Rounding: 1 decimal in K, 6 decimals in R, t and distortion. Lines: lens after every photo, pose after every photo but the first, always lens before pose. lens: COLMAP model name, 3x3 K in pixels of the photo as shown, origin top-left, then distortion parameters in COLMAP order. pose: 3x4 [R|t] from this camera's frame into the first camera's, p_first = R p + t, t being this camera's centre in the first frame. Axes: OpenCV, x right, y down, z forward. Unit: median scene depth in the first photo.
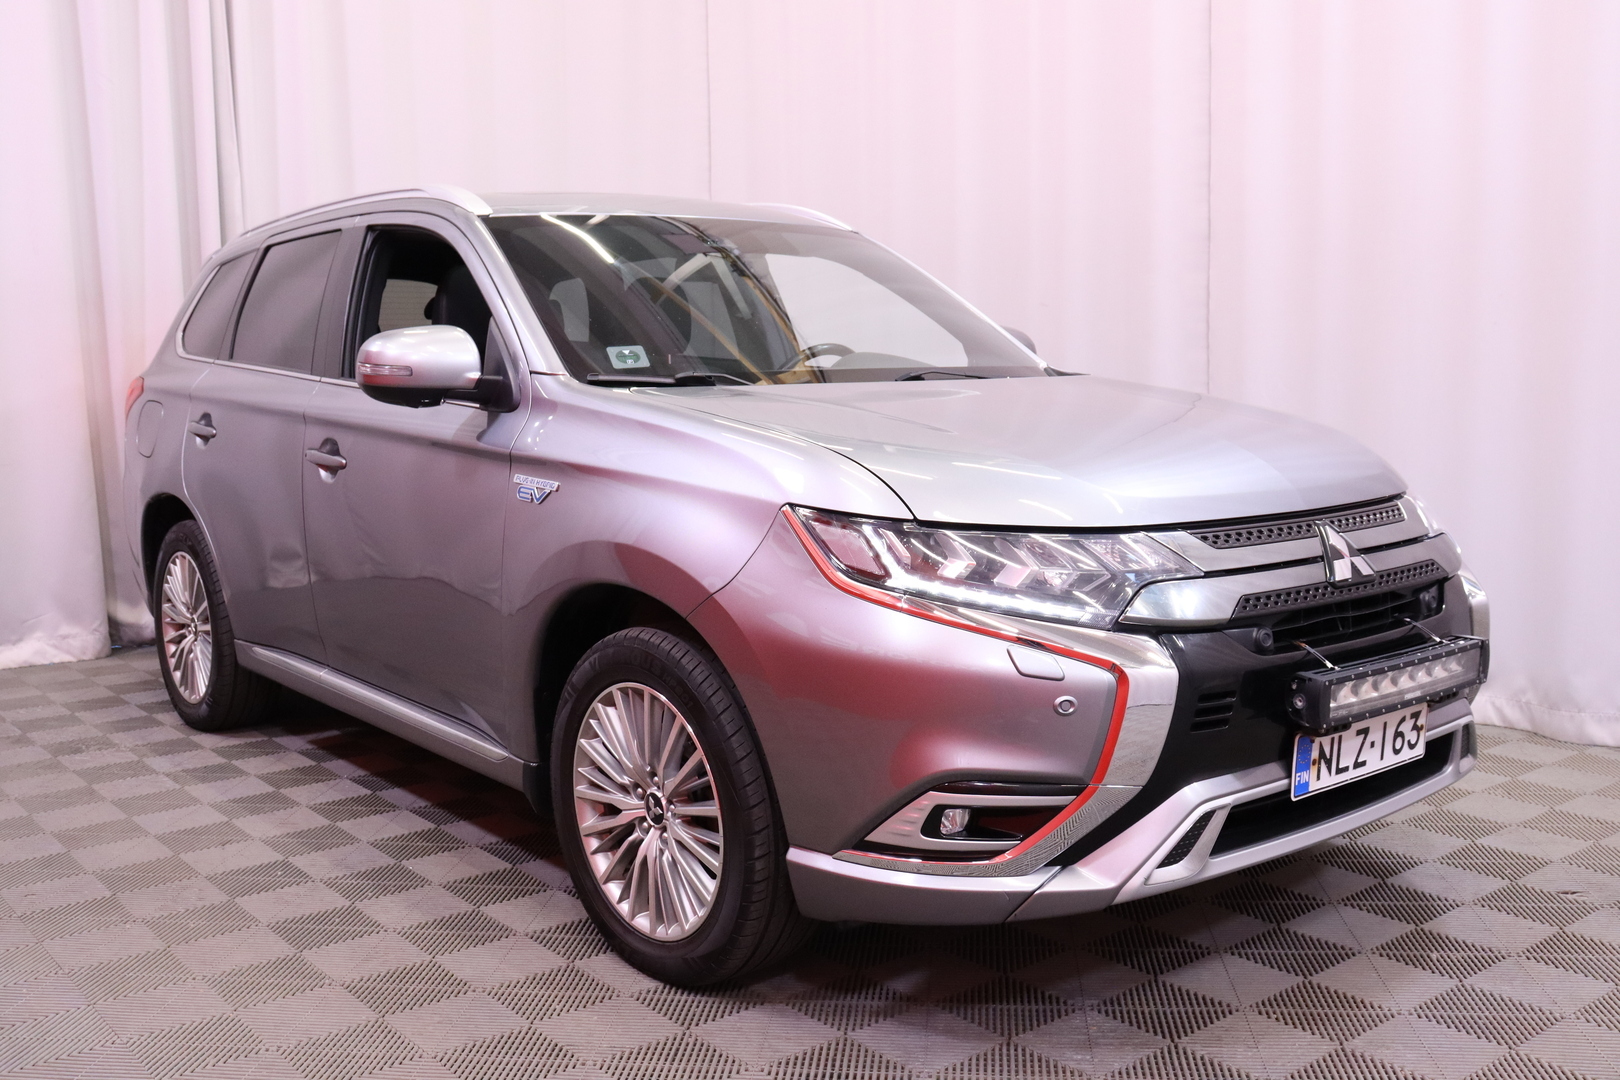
lens RADIAL K [[1628.2, 0, 810.0], [0, 1628.2, 540.0], [0, 0, 1]] dist [-0.135126, 0.015421]
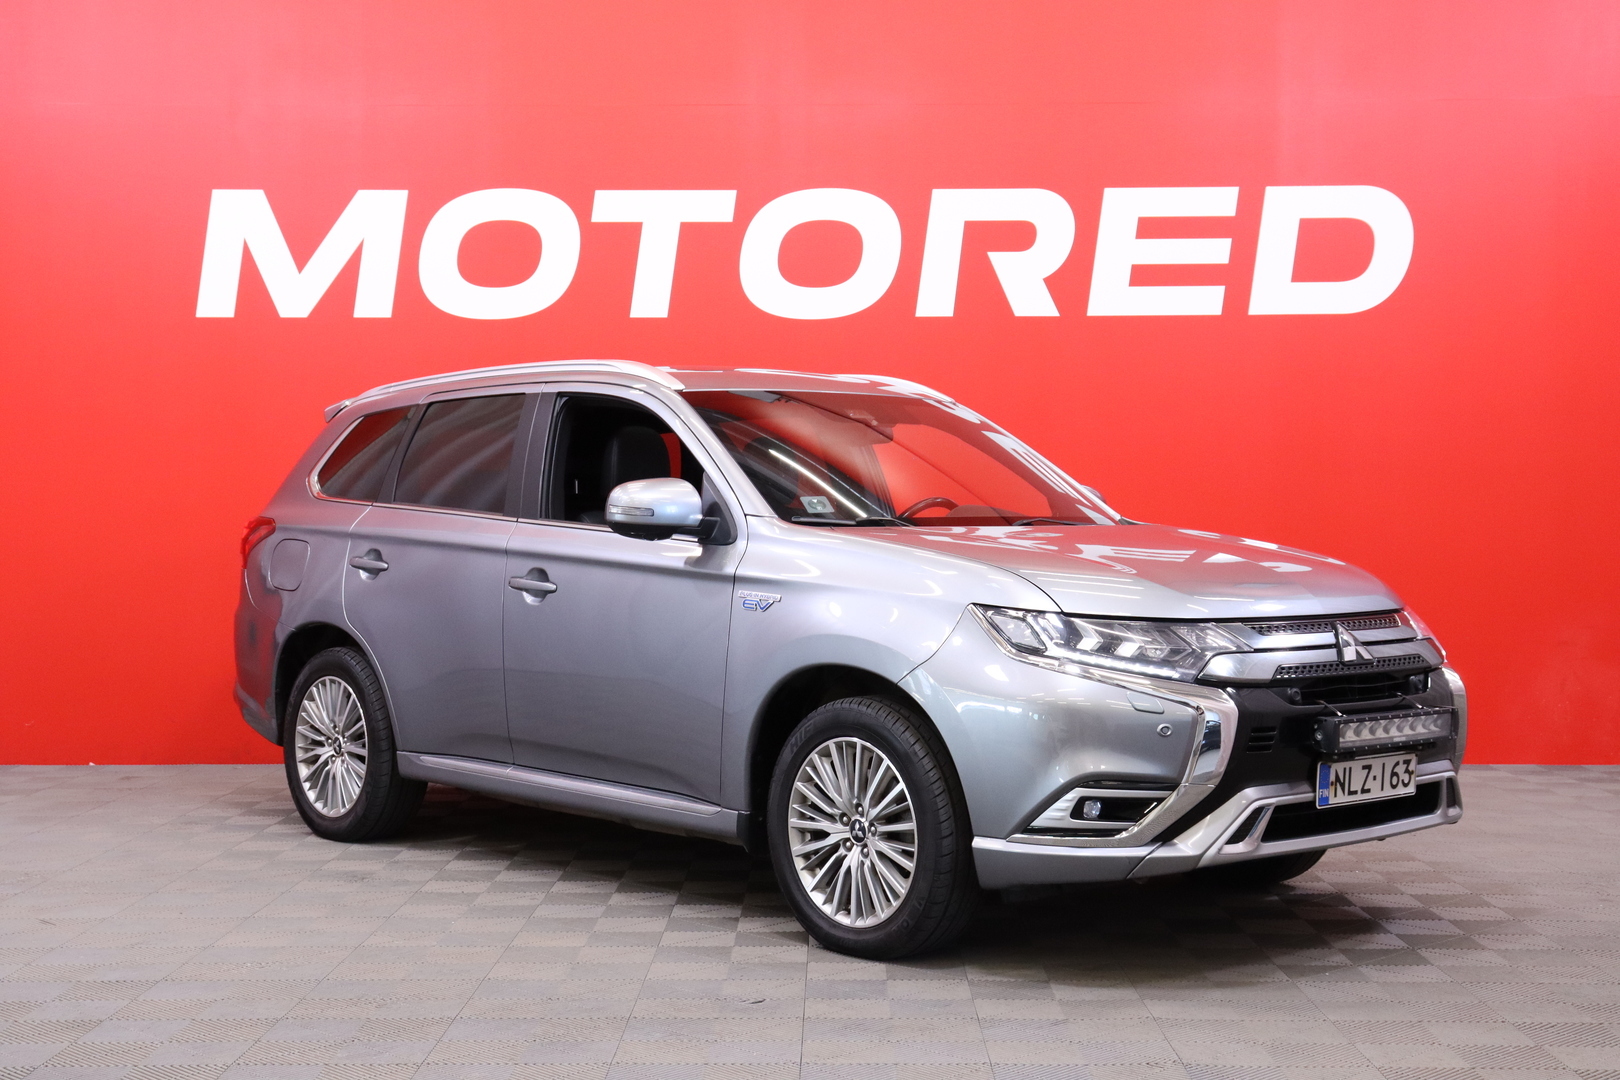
lens RADIAL K [[2275.1, 0, 810.0], [0, 2275.1, 540.0], [0, 0, 1]] dist [0.017815, -0.011468]
pose [[0.998487, 0.012241, 0.053608, -0.264538], [-0.006582, 0.994504, -0.104493, 0.133915], [-0.054592, 0.103982, 0.993080, -1.021274]]
